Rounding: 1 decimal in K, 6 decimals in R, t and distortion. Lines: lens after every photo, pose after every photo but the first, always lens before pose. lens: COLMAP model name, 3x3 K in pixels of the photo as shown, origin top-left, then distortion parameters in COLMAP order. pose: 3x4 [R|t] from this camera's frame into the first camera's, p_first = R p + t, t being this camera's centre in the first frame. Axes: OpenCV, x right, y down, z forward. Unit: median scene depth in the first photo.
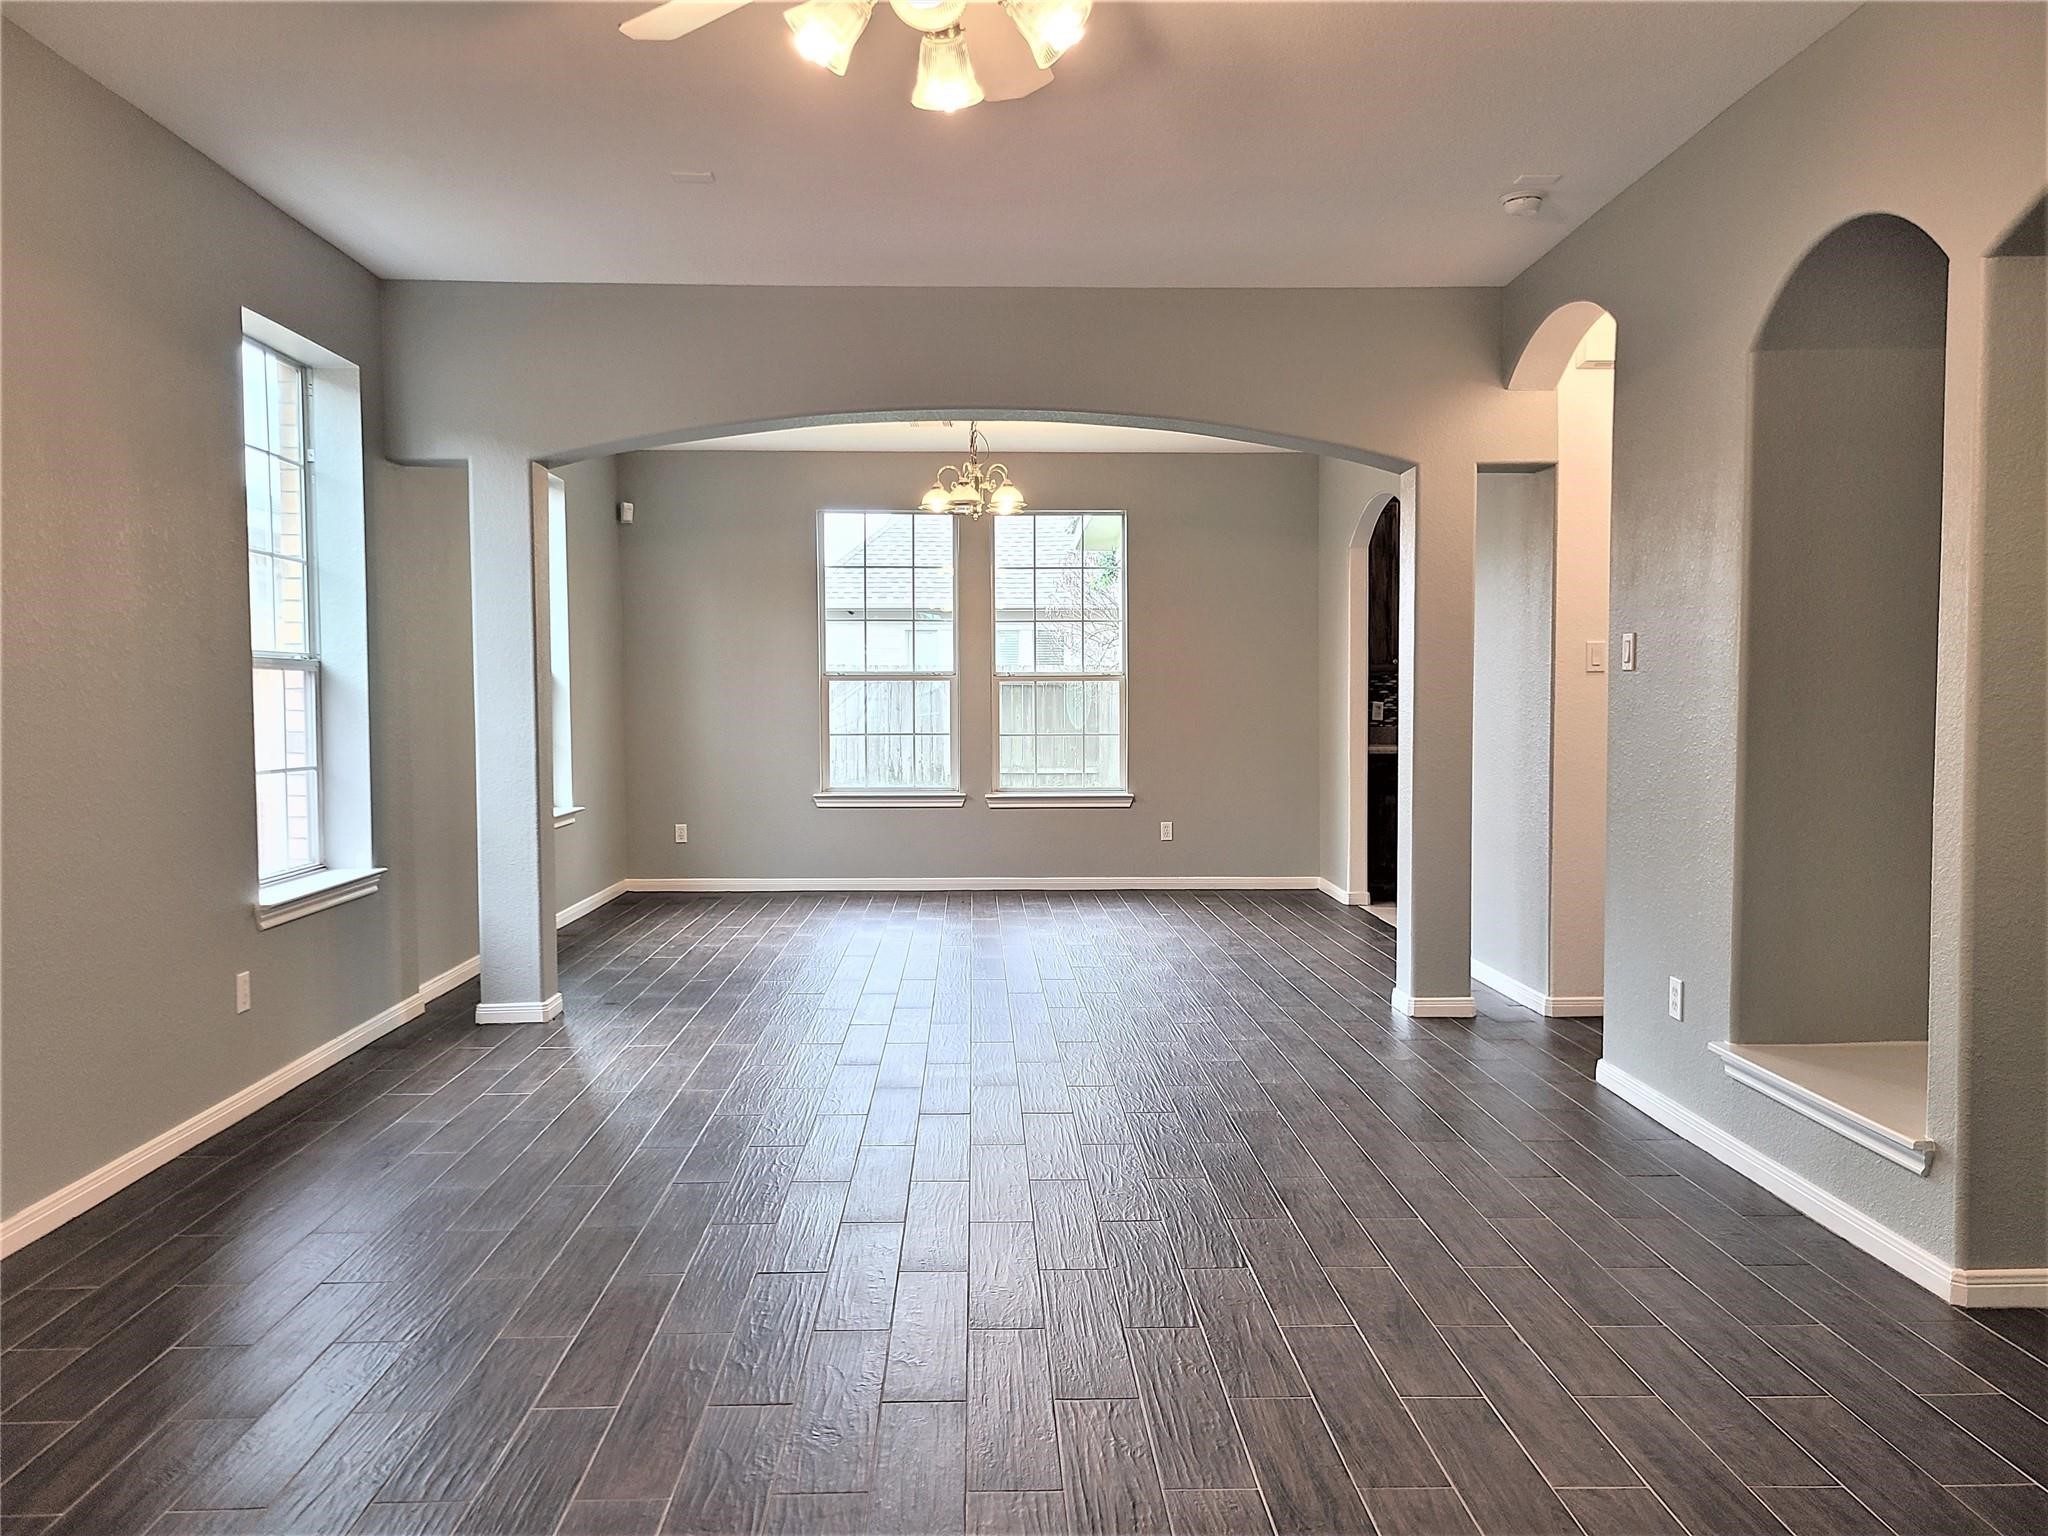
lens RADIAL K [[1537.8, 0, 1017.3], [0, 1537.8, 766.4], [0, 0, 1]] dist [0.040432, -0.014750]
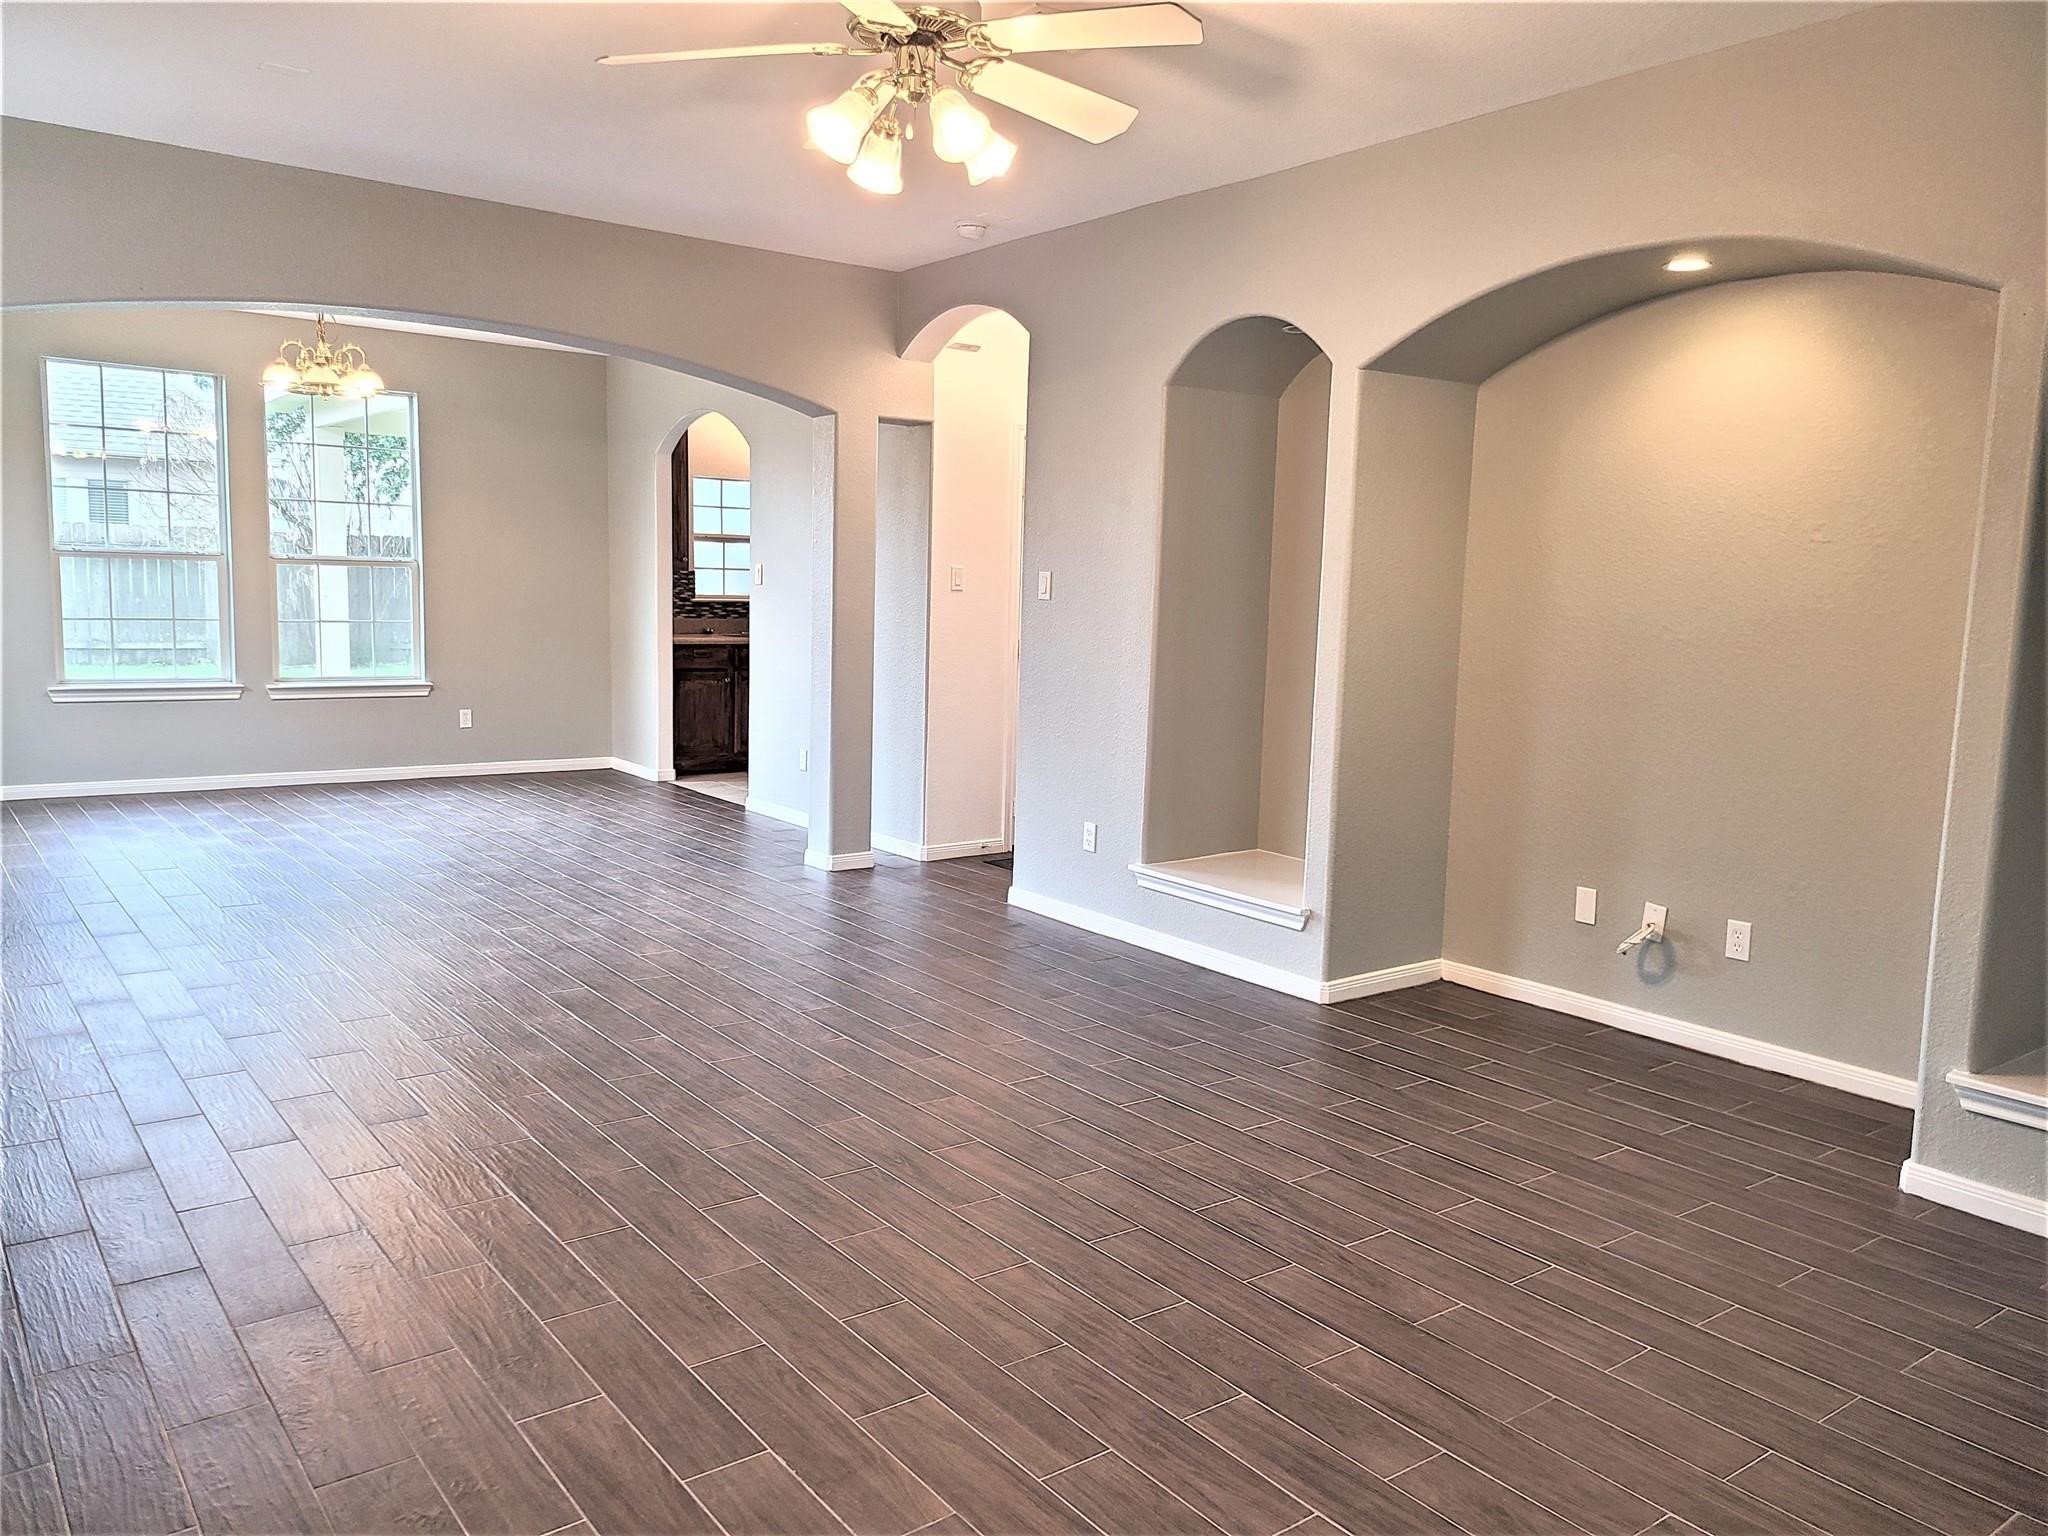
lens RADIAL K [[1537.8, 0, 1026.9], [0, 1537.8, 768.0], [0, 0, 1]] dist [0.040432, -0.014750]
pose [[0.808560, -0.048174, 0.586438, -0.324620], [-0.004194, 0.996146, 0.087613, -0.025989], [-0.588399, -0.073299, 0.805242, -0.065406]]
